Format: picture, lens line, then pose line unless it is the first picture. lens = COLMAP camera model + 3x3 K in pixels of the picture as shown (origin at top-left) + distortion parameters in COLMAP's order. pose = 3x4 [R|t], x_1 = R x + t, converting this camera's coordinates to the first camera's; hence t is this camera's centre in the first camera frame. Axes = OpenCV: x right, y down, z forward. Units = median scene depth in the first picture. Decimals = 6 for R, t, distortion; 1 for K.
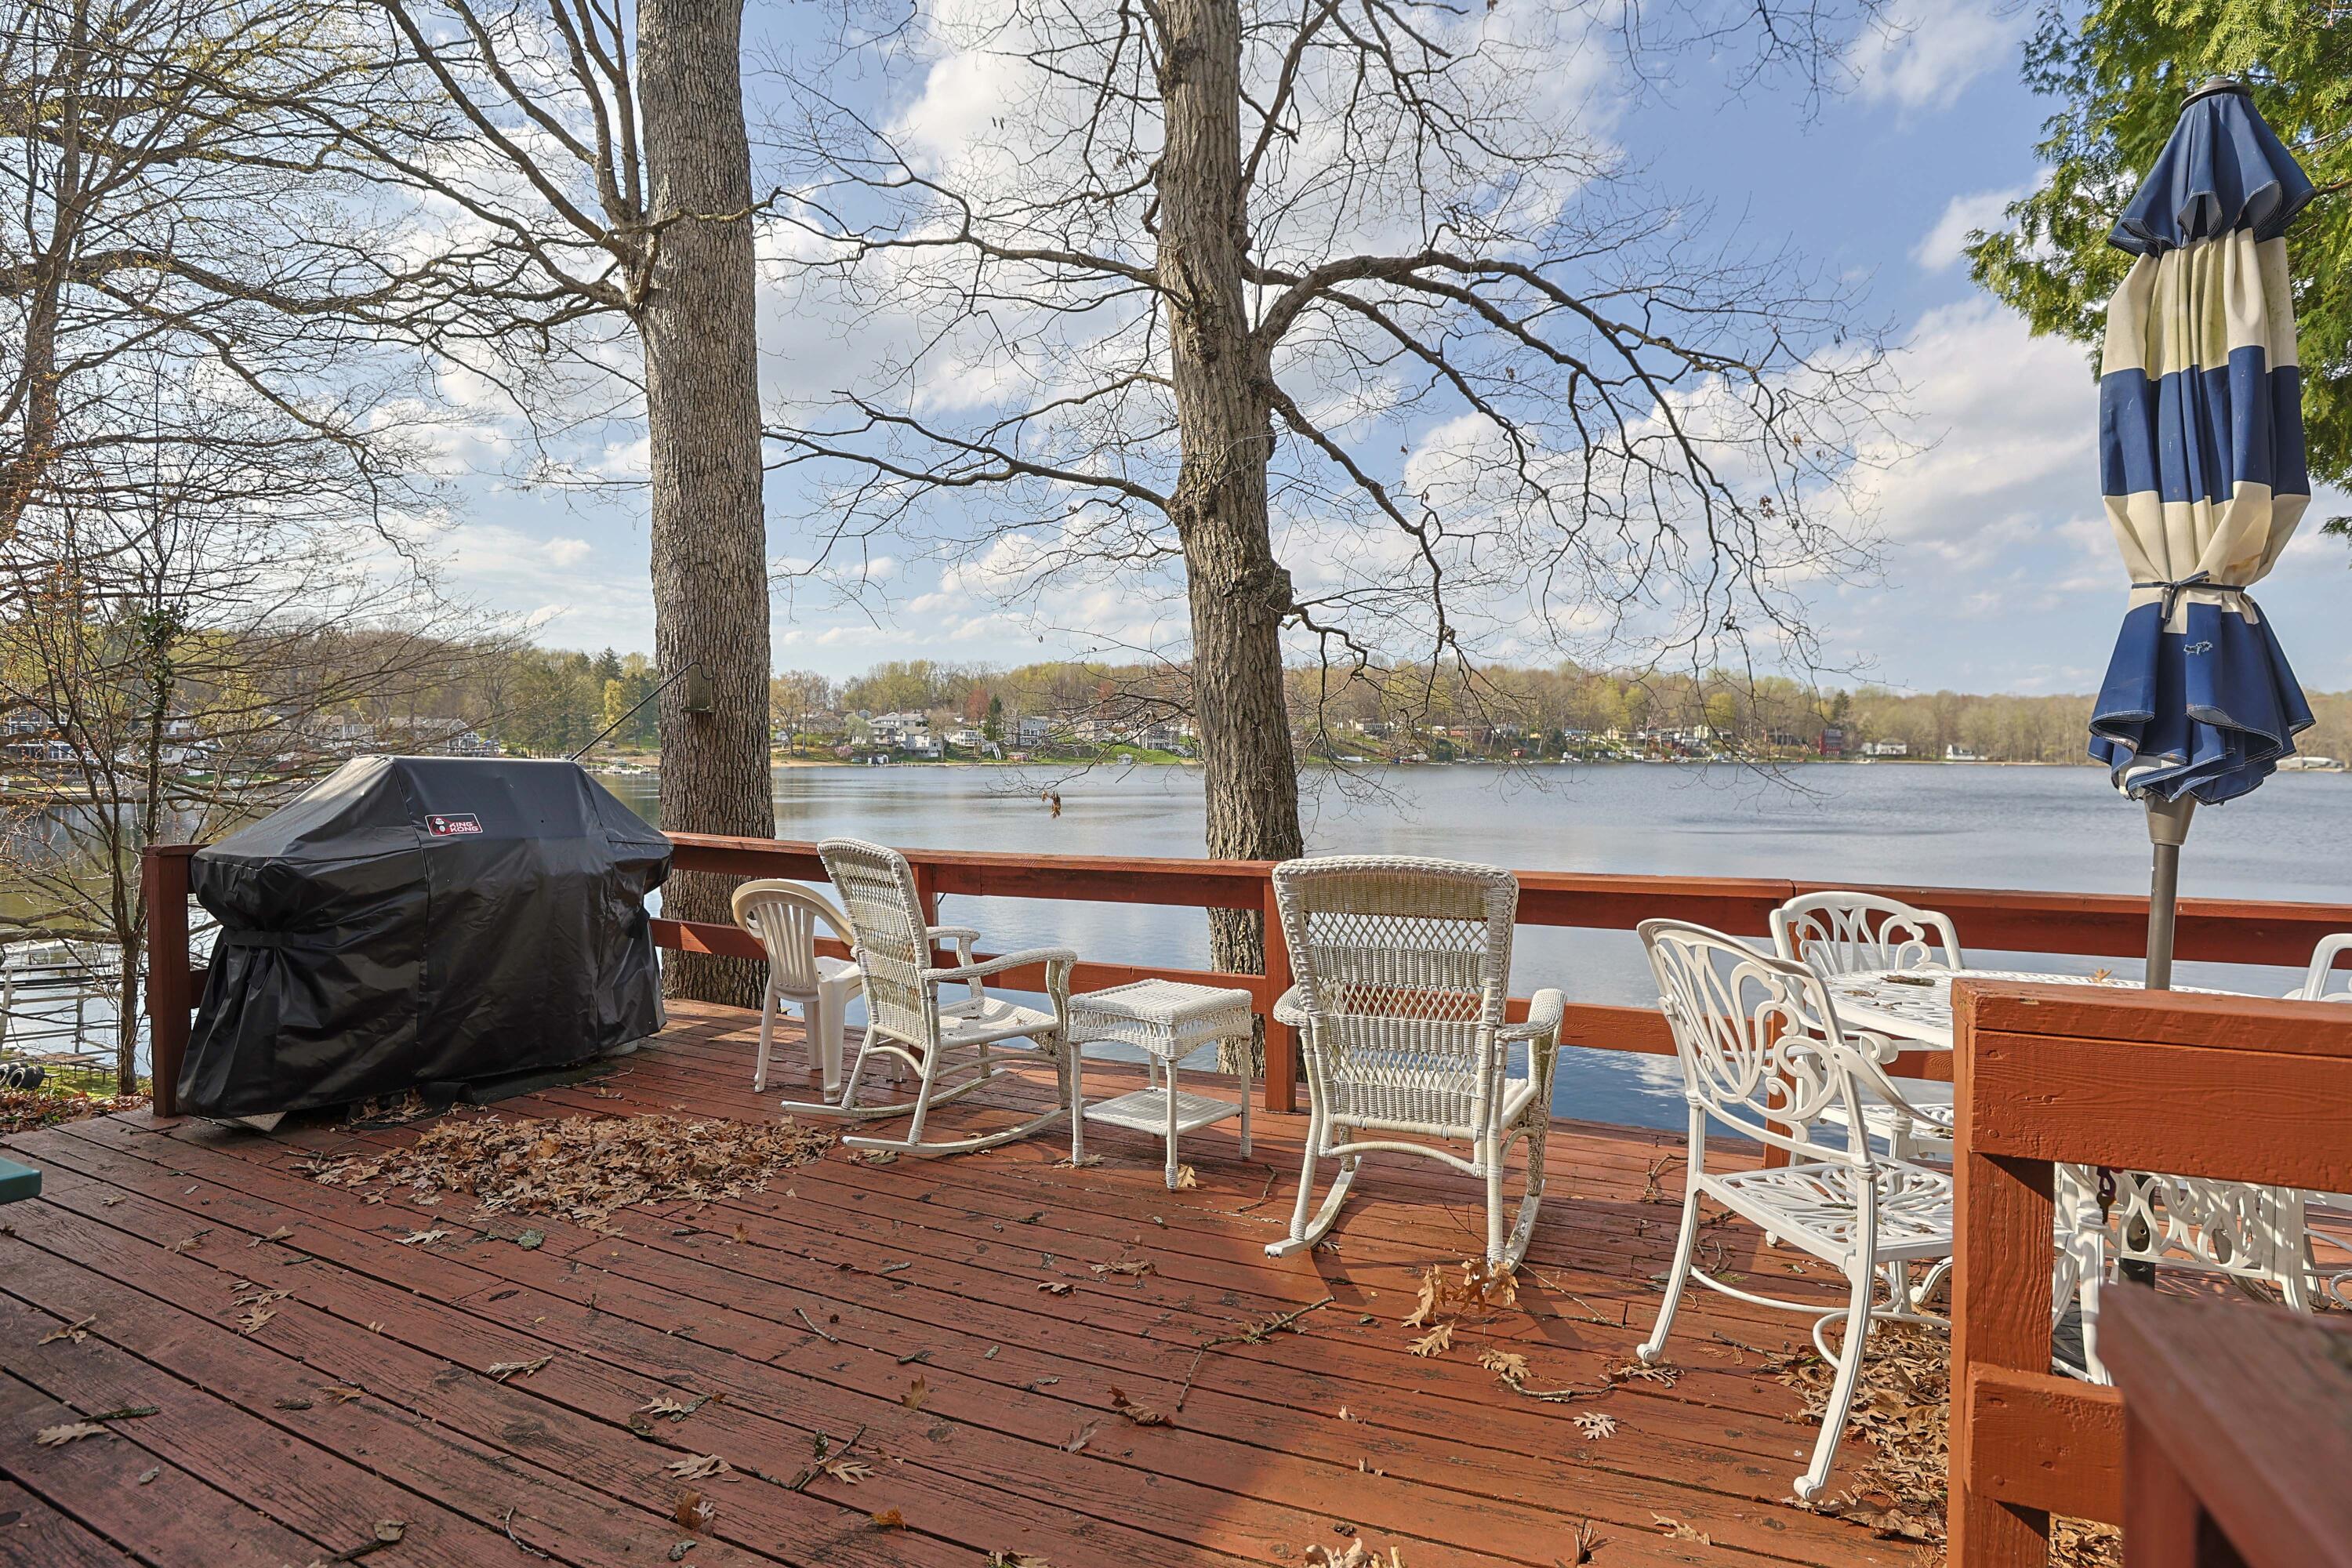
lens RADIAL K [[1053.7, 0, 1187.2], [0, 1053.7, 774.1], [0, 0, 1]] dist [-0.036601, 0.003191]
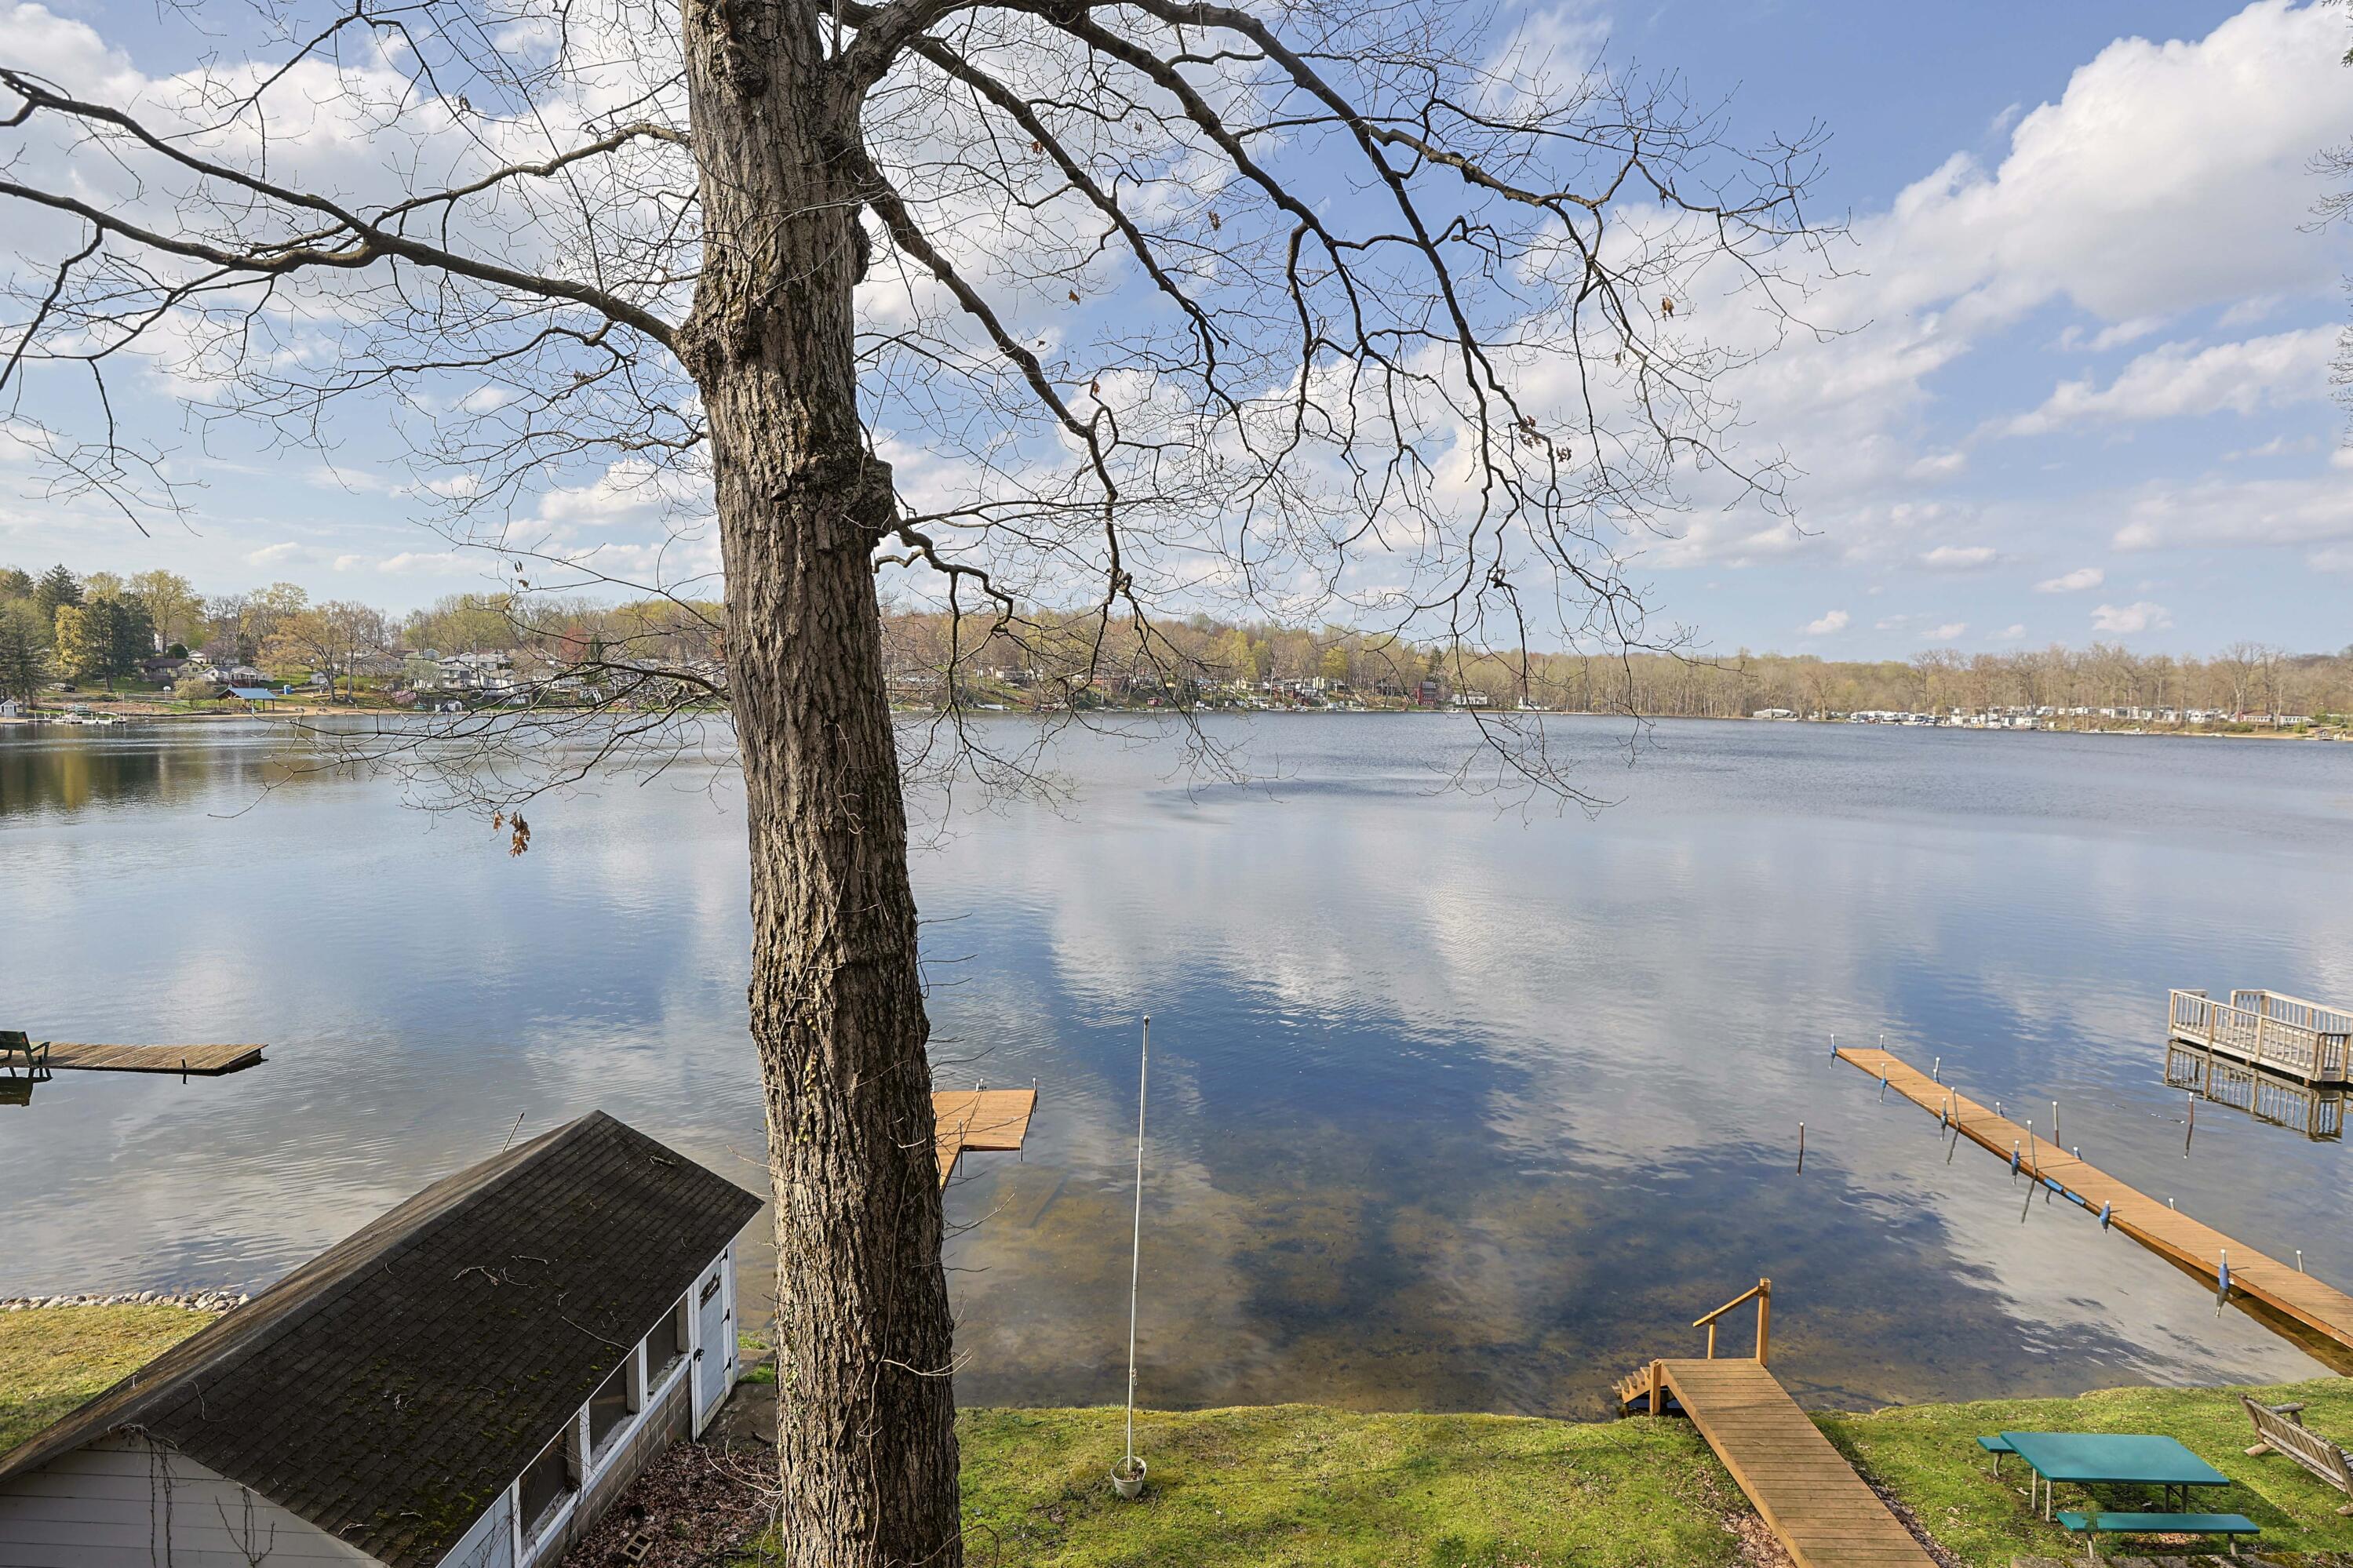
lens RADIAL K [[1054.0, 0, 1163.0], [0, 1054.0, 734.0], [0, 0, 1]] dist [-0.036601, 0.003191]
pose [[0.950591, -0.006674, 0.310375, 0.049617], [0.002796, 0.999912, 0.012940, -0.039022], [-0.310434, -0.011433, 0.950526, 0.322200]]
